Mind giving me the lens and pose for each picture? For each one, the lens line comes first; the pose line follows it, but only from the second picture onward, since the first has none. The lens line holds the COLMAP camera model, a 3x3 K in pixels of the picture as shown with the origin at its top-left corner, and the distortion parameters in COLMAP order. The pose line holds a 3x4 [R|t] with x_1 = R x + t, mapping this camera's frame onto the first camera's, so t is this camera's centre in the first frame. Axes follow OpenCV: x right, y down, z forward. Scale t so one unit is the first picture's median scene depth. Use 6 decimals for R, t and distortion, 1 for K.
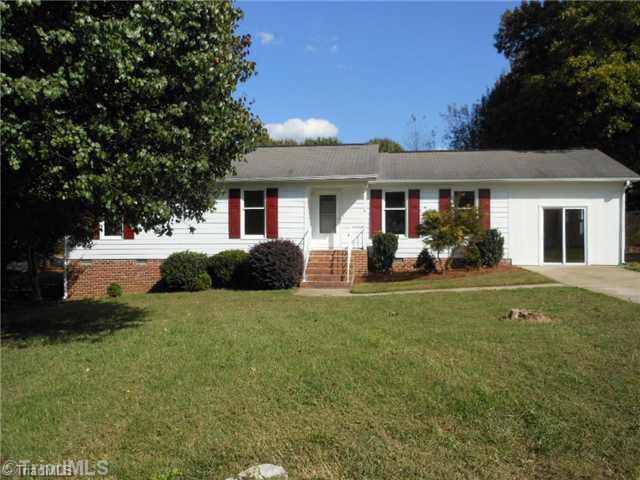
lens RADIAL K [[510.9, 0, 318.3], [0, 510.9, 241.5], [0, 0, 1]] dist [0.005439, -0.031873]
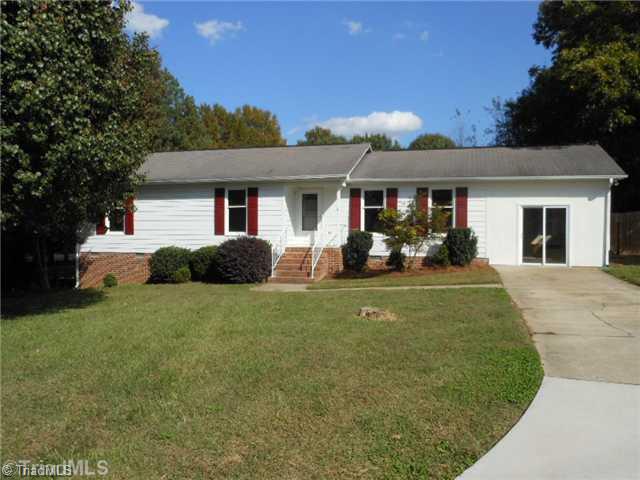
lens RADIAL K [[510.9, 0, 323.8], [0, 510.9, 238.3], [0, 0, 1]] dist [0.005439, -0.031873]
pose [[0.988476, 0.010497, -0.151014, 0.213168], [-0.009906, 0.999940, 0.004665, -0.006016], [0.151054, -0.003115, 0.988521, -0.021741]]
